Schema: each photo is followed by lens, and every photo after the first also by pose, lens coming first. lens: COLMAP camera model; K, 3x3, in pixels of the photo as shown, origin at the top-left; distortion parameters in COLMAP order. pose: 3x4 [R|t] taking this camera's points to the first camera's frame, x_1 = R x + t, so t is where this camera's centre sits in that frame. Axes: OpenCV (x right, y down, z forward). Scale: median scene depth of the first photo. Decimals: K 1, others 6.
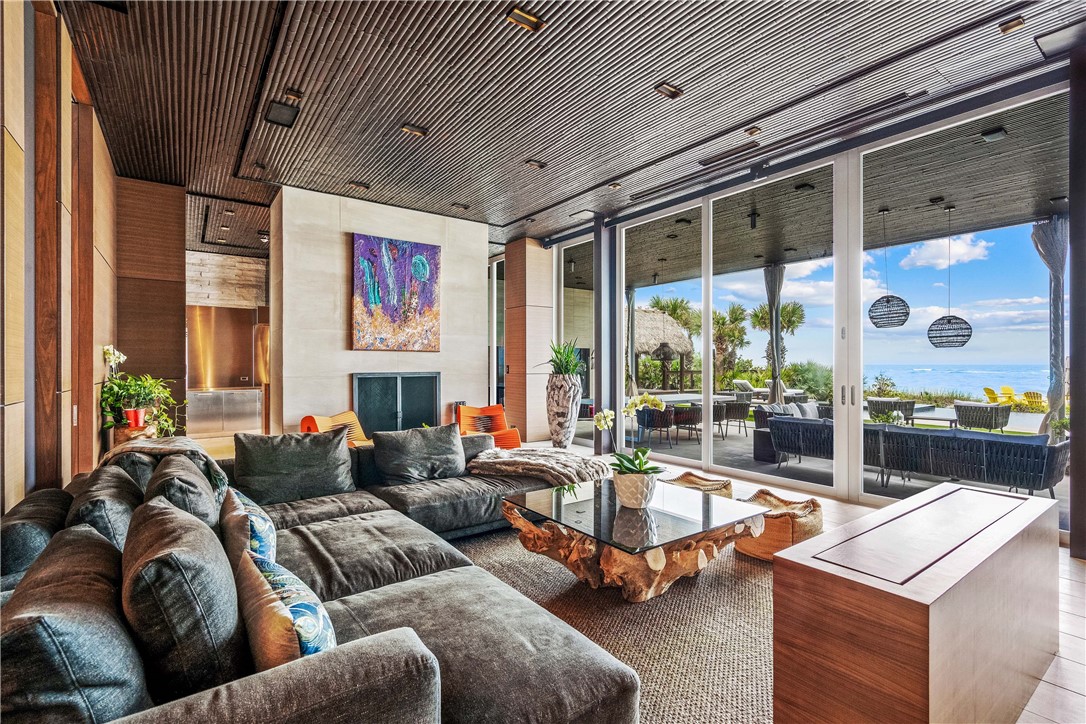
lens RADIAL K [[497.0, 0, 547.8], [0, 497.0, 362.7], [0, 0, 1]] dist [0.001968, -0.000050]
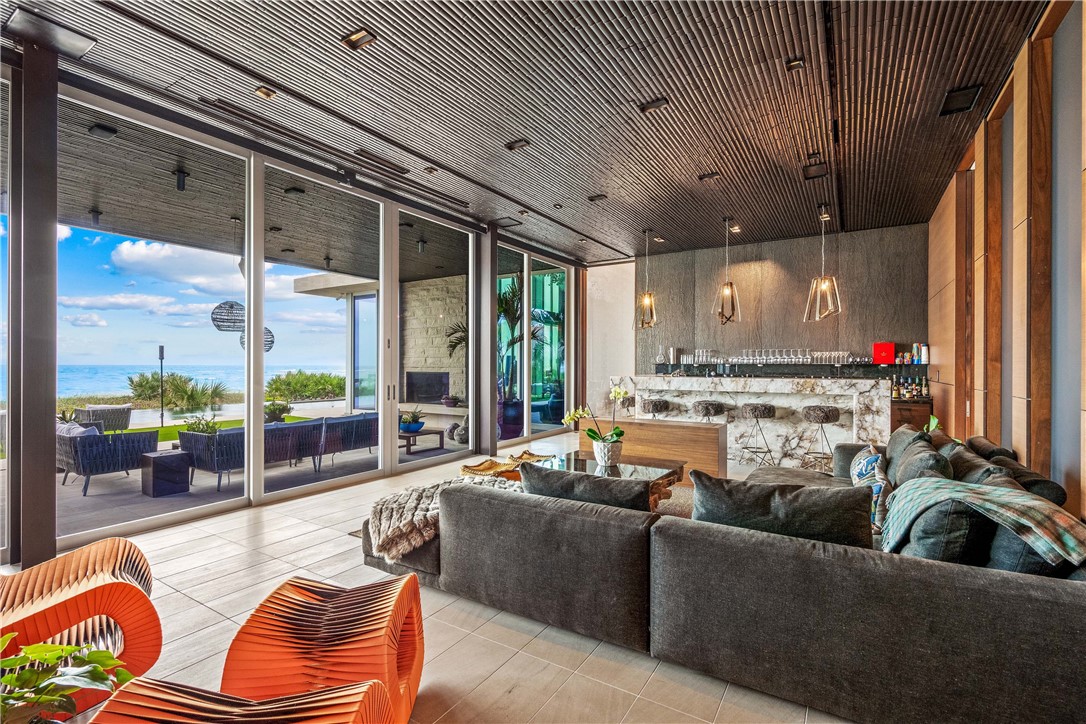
lens RADIAL K [[497.0, 0, 547.5], [0, 497.0, 362.7], [0, 0, 1]] dist [0.001968, -0.000050]
pose [[-0.383142, 0.002973, 0.923685, -0.591164], [0.001617, 0.999995, -0.002548, -0.004560], [-0.923688, 0.000517, -0.383145, 0.903318]]
